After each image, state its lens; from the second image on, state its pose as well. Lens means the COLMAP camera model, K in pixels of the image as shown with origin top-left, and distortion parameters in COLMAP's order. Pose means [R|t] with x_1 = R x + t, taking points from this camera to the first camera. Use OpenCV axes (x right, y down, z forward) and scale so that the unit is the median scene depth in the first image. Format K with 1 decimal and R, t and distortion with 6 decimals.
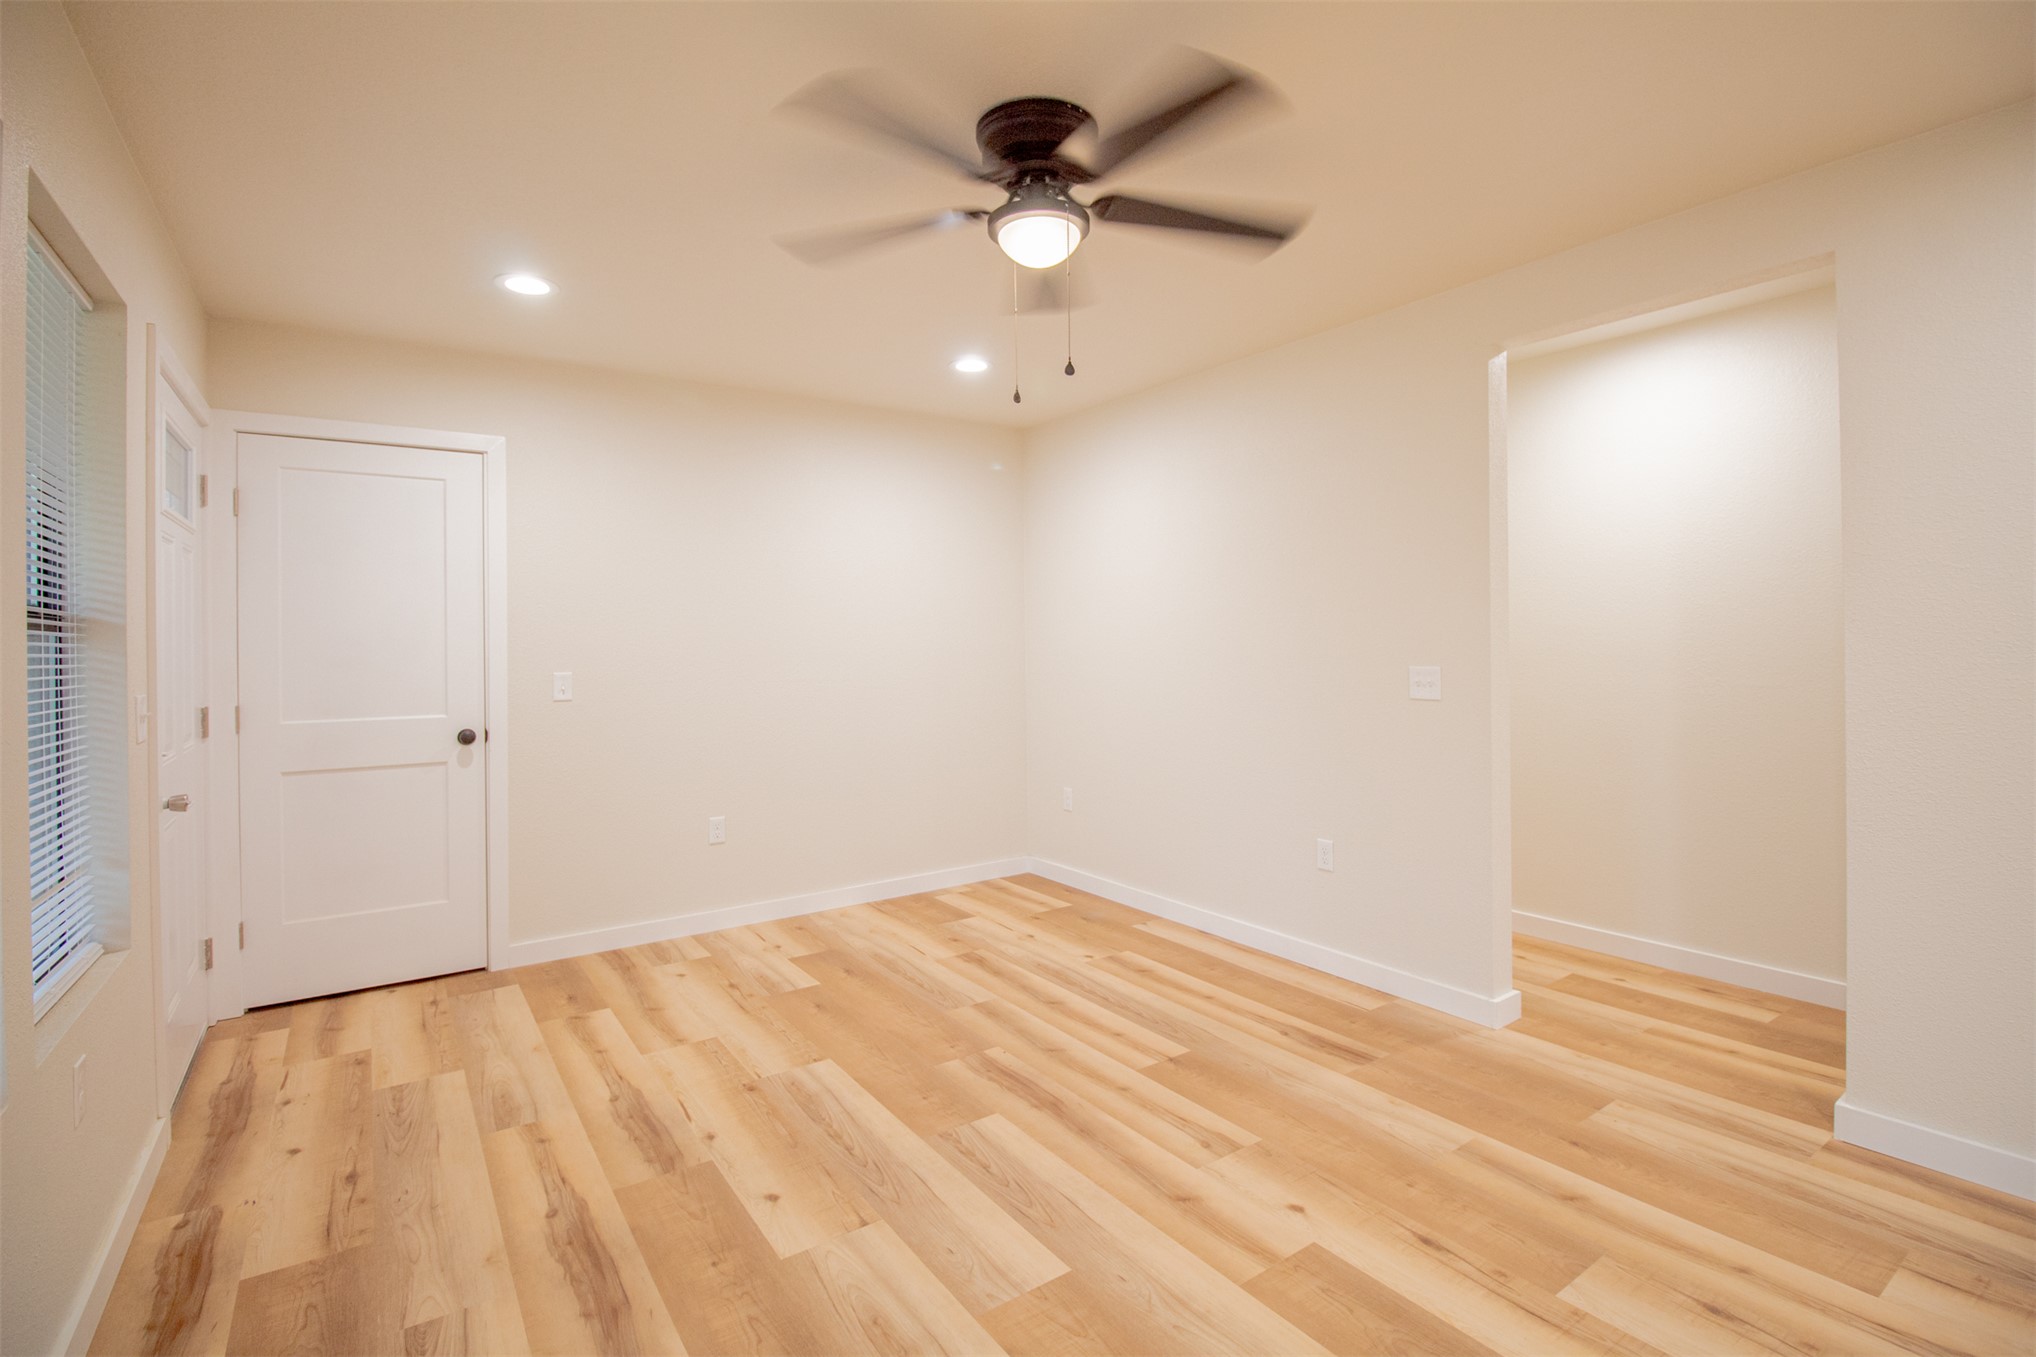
lens RADIAL K [[941.5, 0, 1040.5], [0, 941.5, 642.7], [0, 0, 1]] dist [-0.002811, -0.011326]
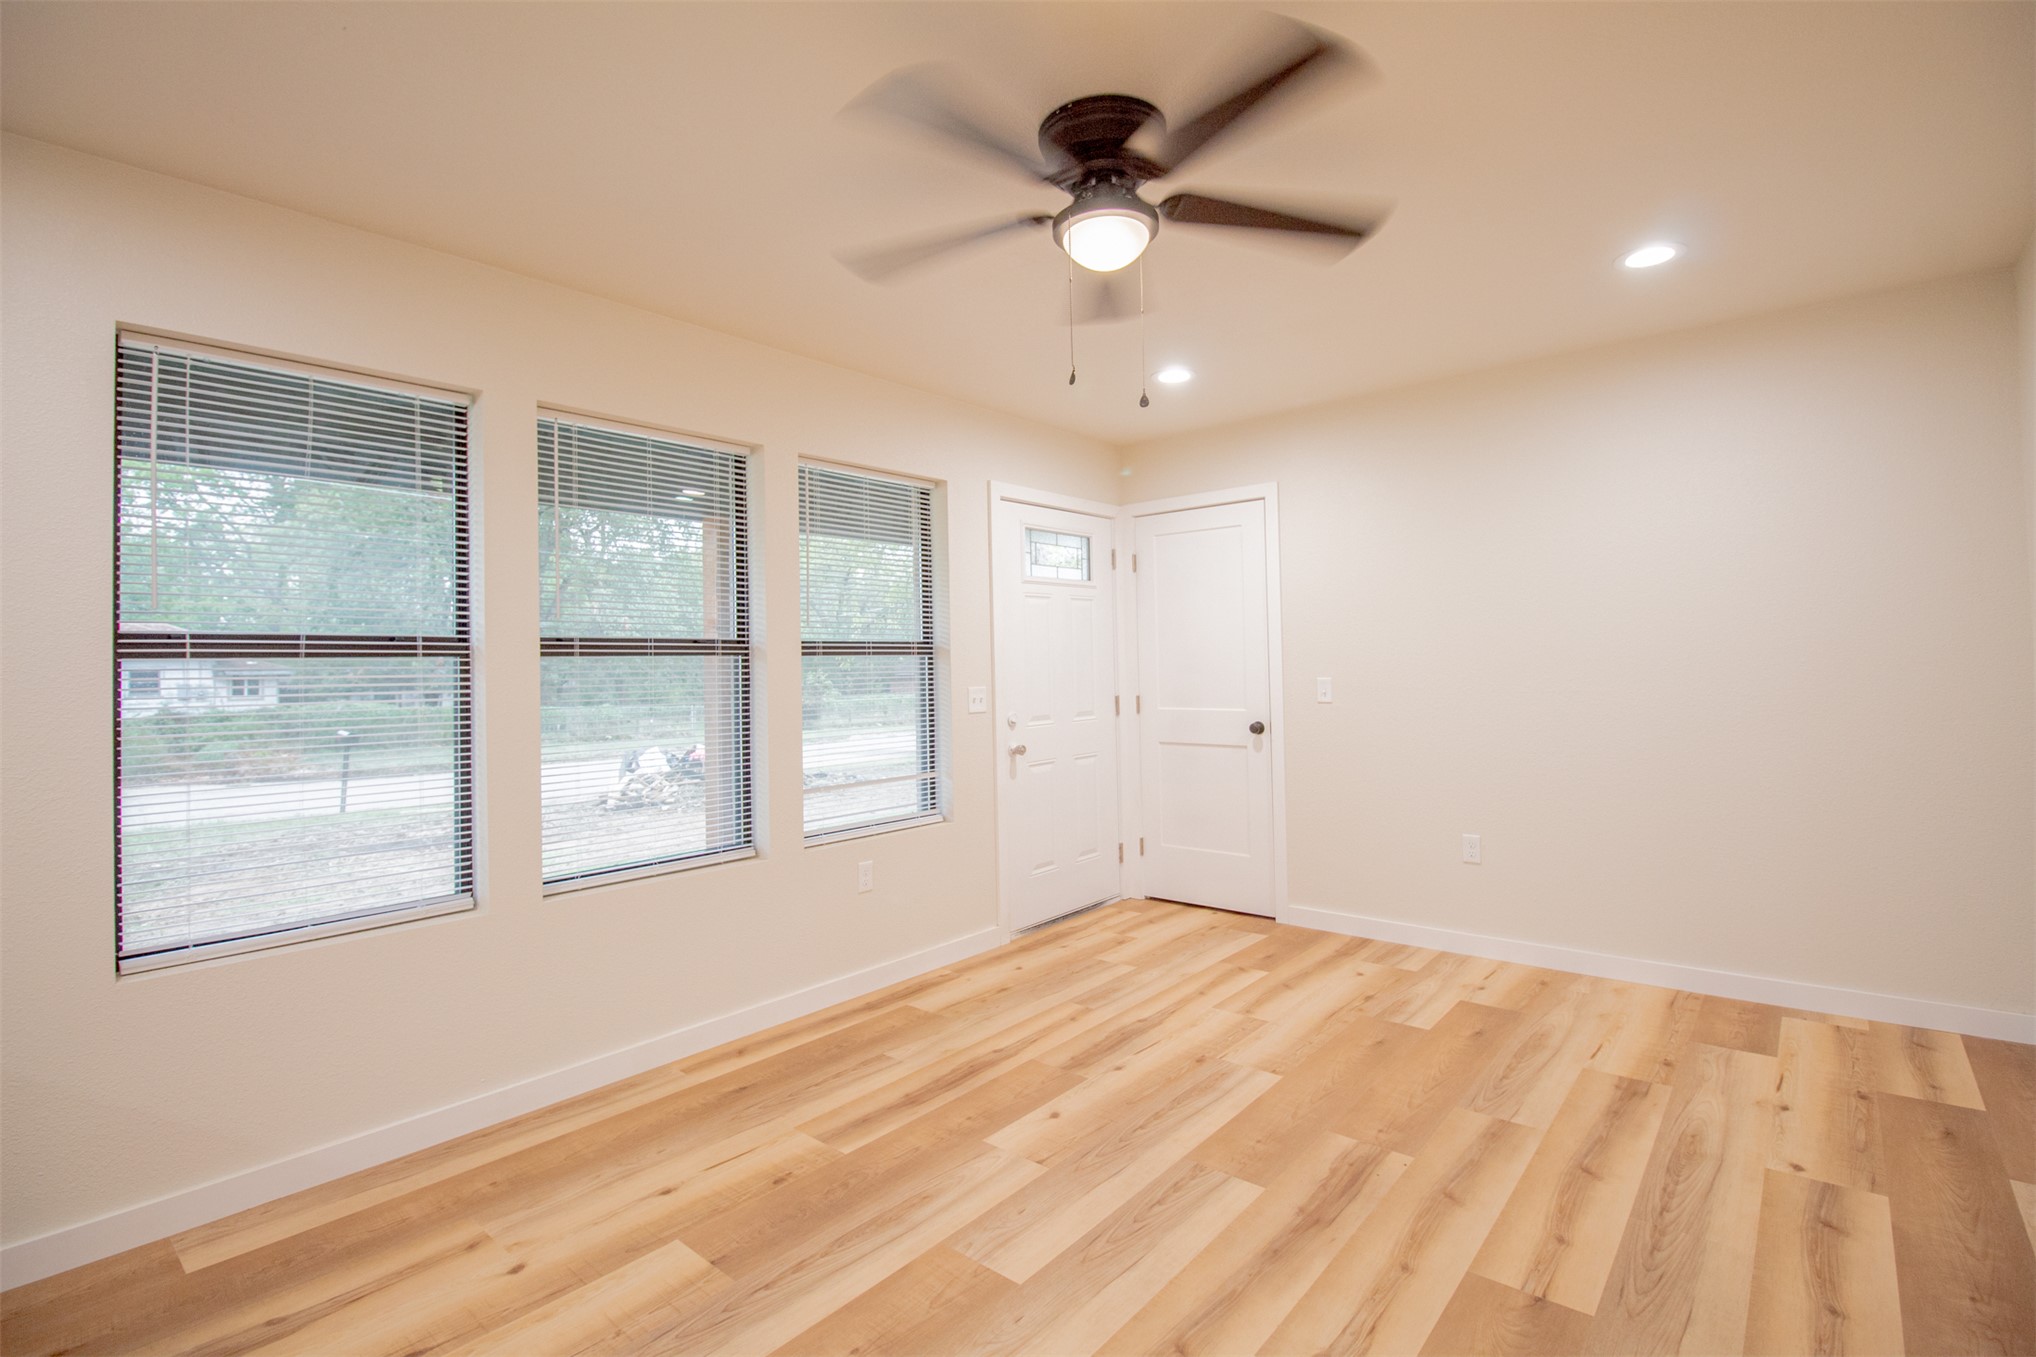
lens RADIAL K [[941.5, 0, 1031.9], [0, 941.5, 647.8], [0, 0, 1]] dist [-0.002811, -0.011326]
pose [[0.252965, -0.009458, -0.967429, 0.676912], [0.017851, 0.999828, -0.005107, -0.006389], [0.967311, -0.015978, 0.253090, 0.511327]]
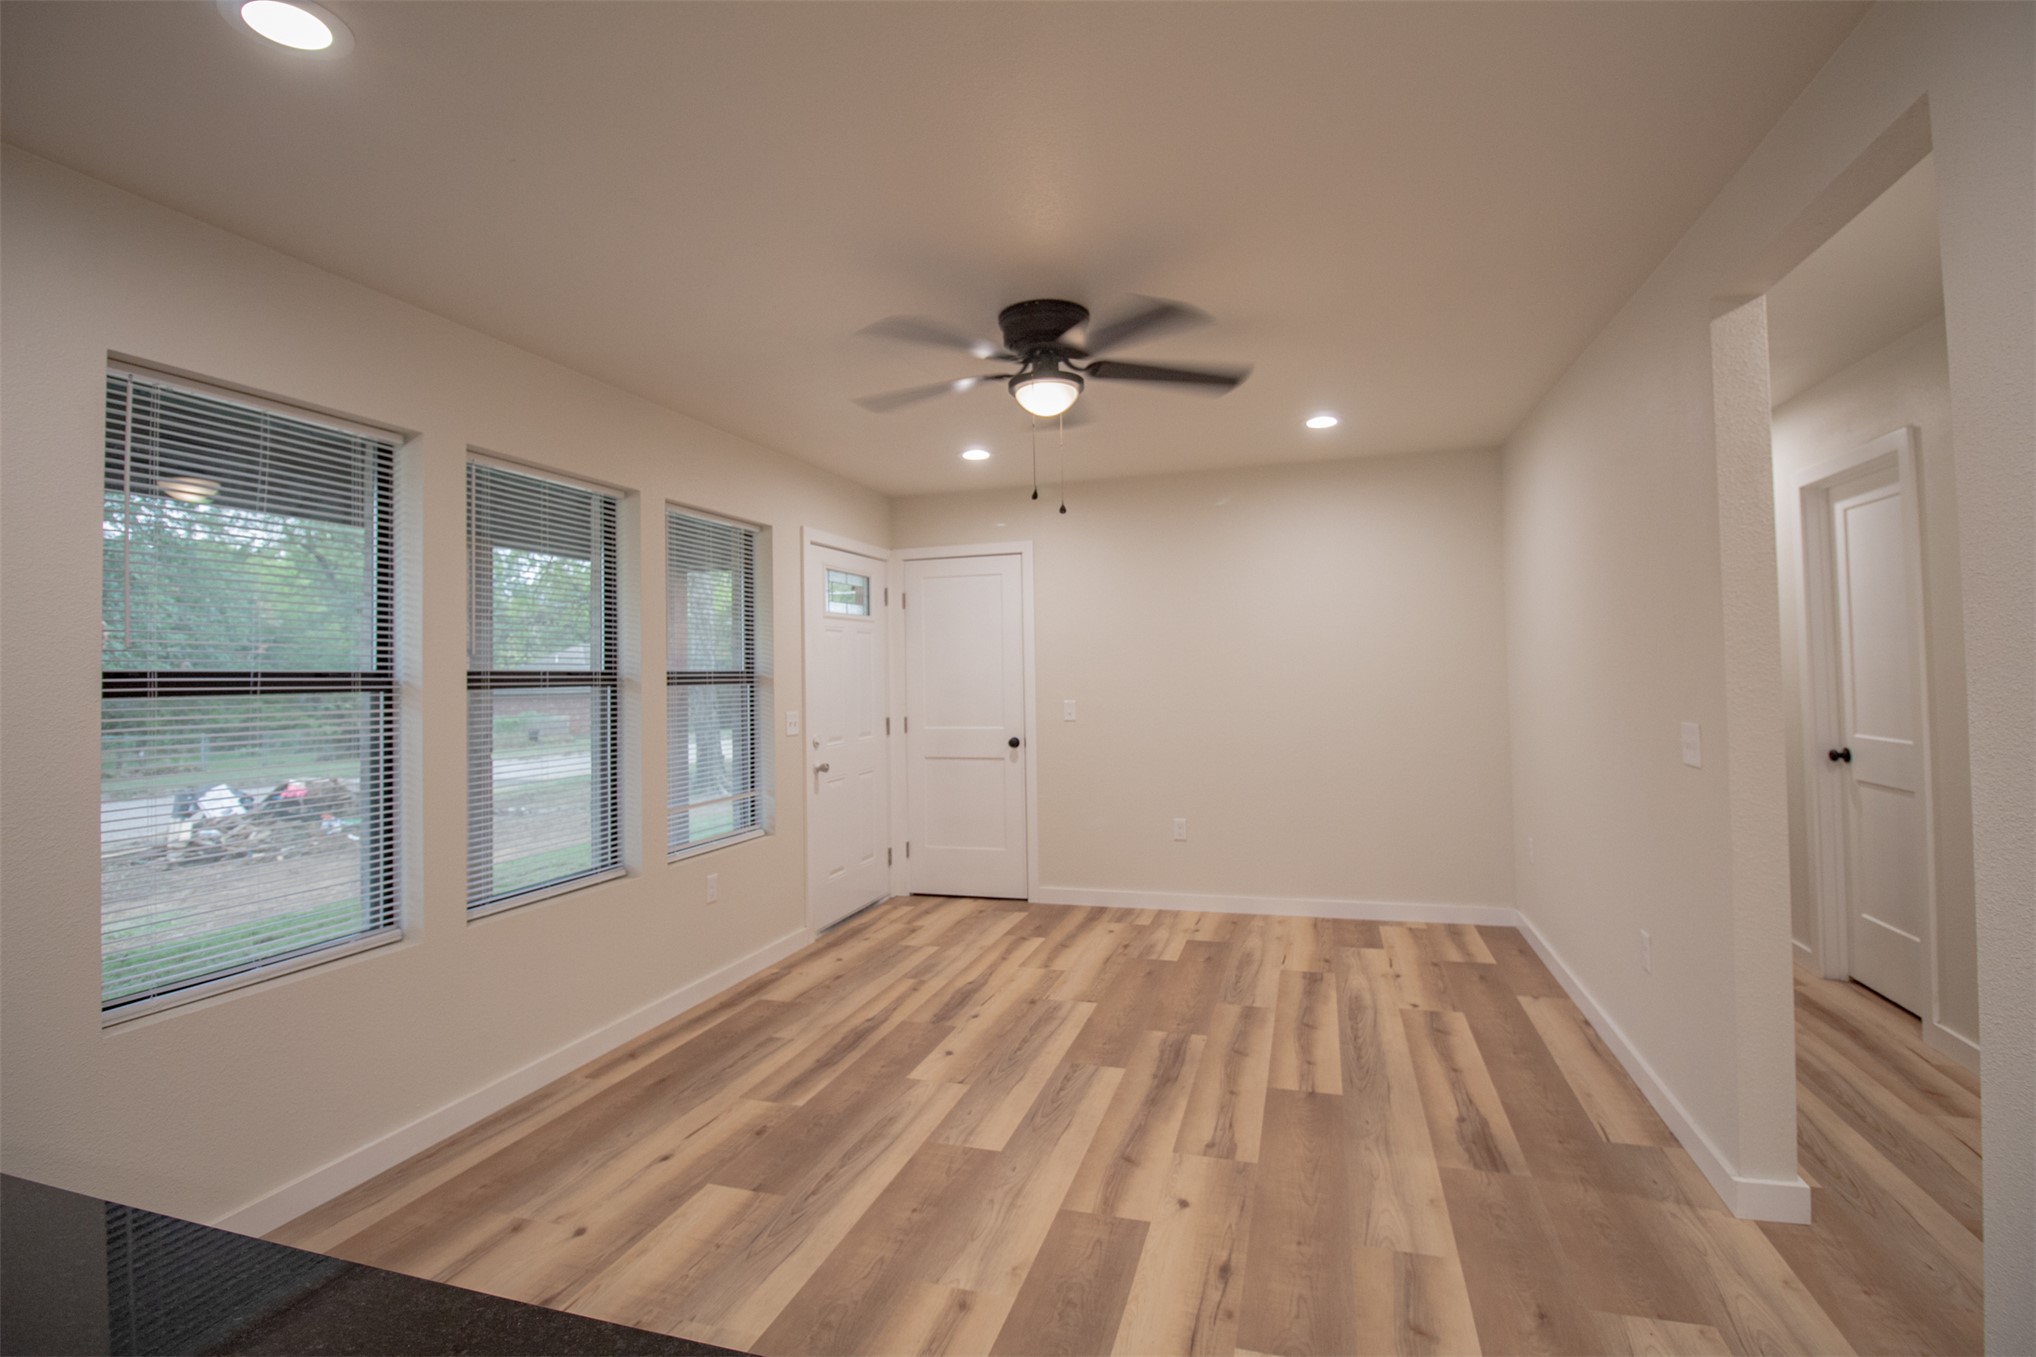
lens RADIAL K [[941.5, 0, 1037.9], [0, 941.5, 648.8], [0, 0, 1]] dist [-0.002811, -0.011326]
pose [[0.618773, -0.019538, -0.785327, 0.778835], [0.011534, 0.999809, -0.015787, -0.033195], [0.785486, 0.000711, 0.618880, 0.122750]]
